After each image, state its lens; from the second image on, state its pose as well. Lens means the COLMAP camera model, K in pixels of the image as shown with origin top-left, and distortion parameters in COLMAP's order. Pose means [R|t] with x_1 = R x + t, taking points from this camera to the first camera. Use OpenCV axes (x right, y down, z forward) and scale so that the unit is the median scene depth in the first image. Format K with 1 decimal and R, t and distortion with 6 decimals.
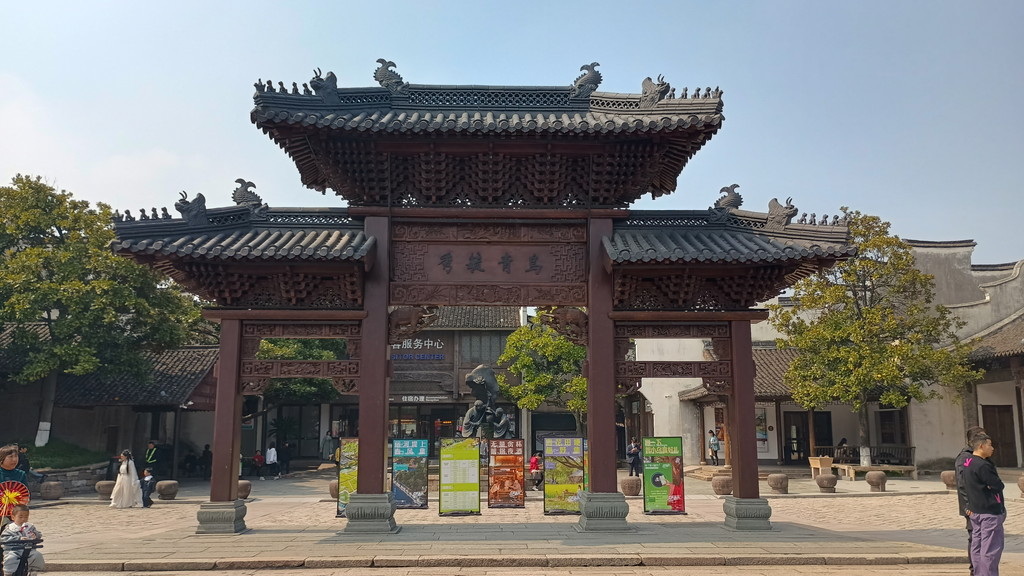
lens RADIAL K [[862.1, 0, 516.3], [0, 862.1, 291.0], [0, 0, 1]] dist [0.052806, -0.019609]
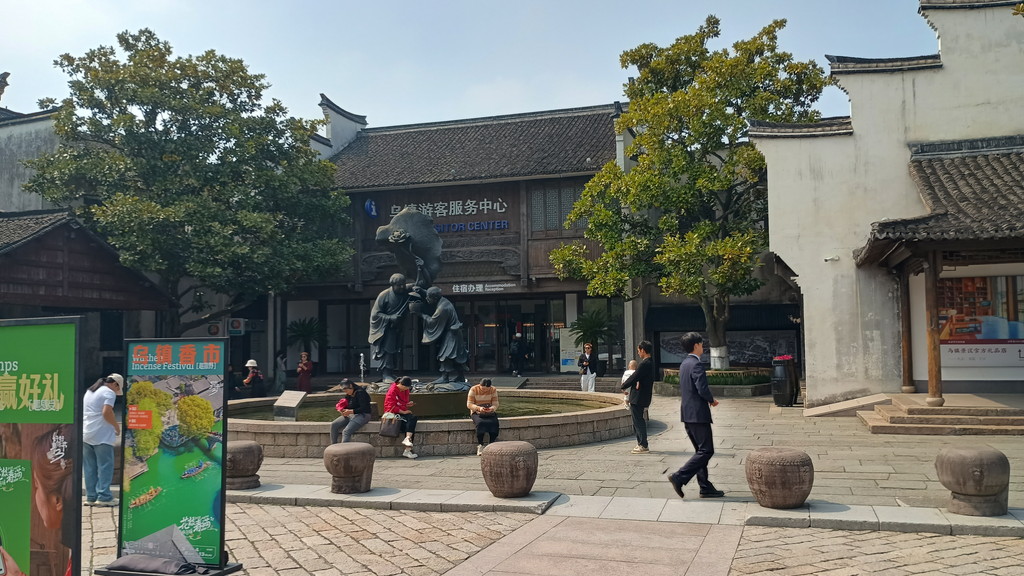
lens RADIAL K [[862.1, 0, 511.3], [0, 862.1, 290.3], [0, 0, 1]] dist [0.052806, -0.019609]
pose [[0.936577, -0.032741, -0.348928, 0.468268], [0.068496, 0.993526, 0.090629, 0.213242], [0.343702, -0.108781, 0.932757, 1.205645]]
